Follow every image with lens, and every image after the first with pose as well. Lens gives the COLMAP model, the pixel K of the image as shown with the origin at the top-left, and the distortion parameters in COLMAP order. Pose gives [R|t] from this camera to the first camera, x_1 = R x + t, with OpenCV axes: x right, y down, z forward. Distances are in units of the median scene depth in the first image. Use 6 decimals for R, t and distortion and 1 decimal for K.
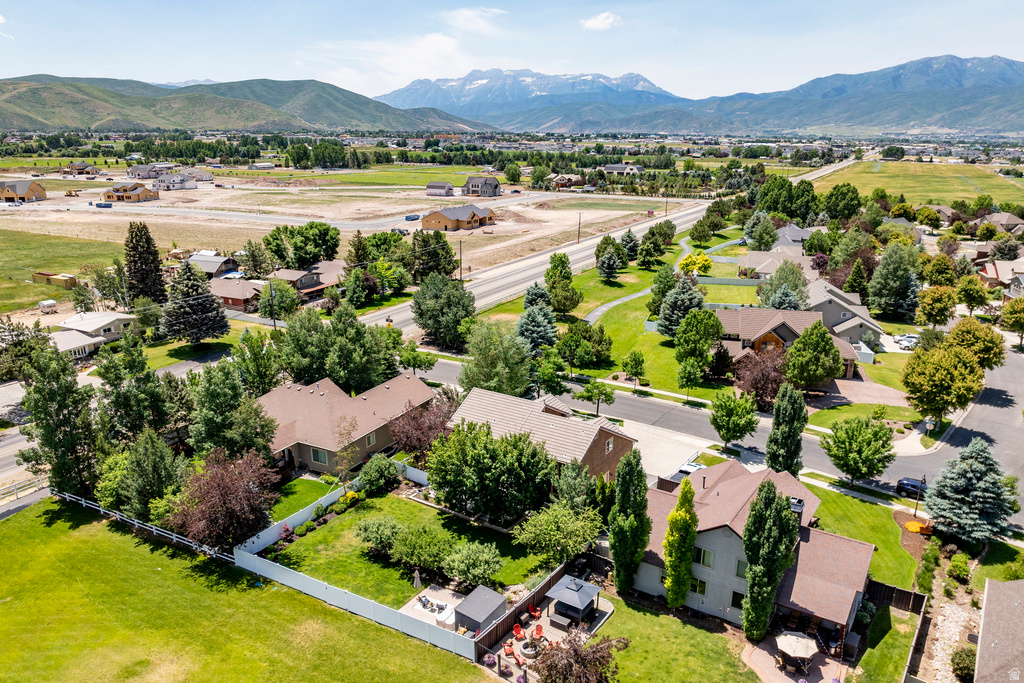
lens RADIAL K [[688.6, 0, 506.7], [0, 688.6, 341.5], [0, 0, 1]] dist [-0.033680, -0.003428]
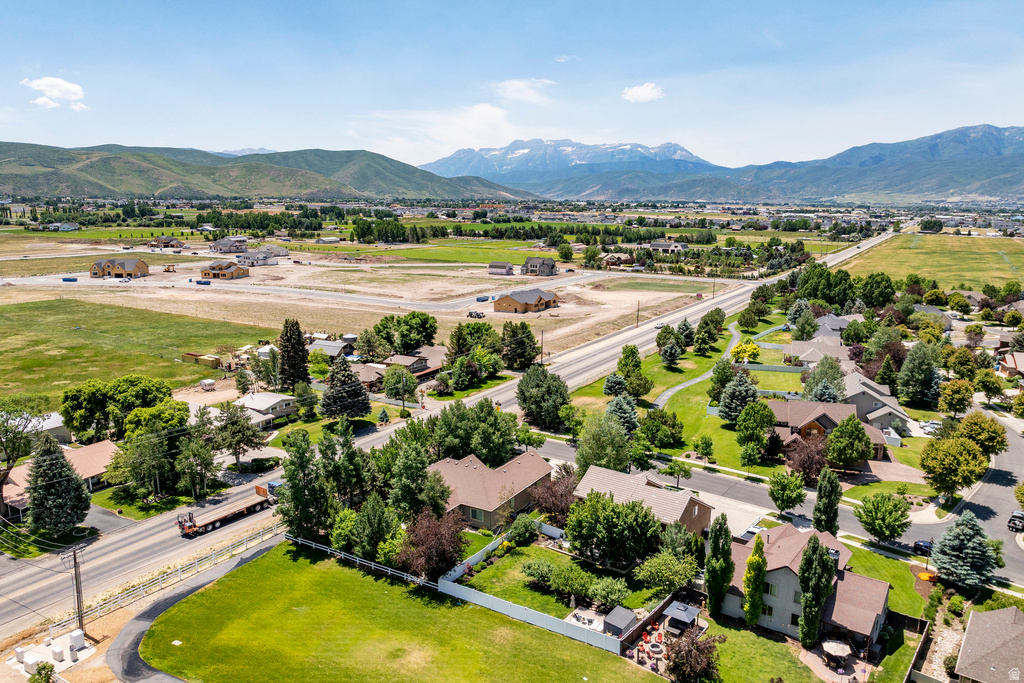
lens RADIAL K [[688.6, 0, 516.0], [0, 688.6, 331.5], [0, 0, 1]] dist [-0.033680, -0.003428]
pose [[0.999025, 0.011816, -0.042526, -0.094382], [-0.016216, 0.994376, -0.104655, -0.033619], [0.041050, 0.105242, 0.993599, -0.247992]]
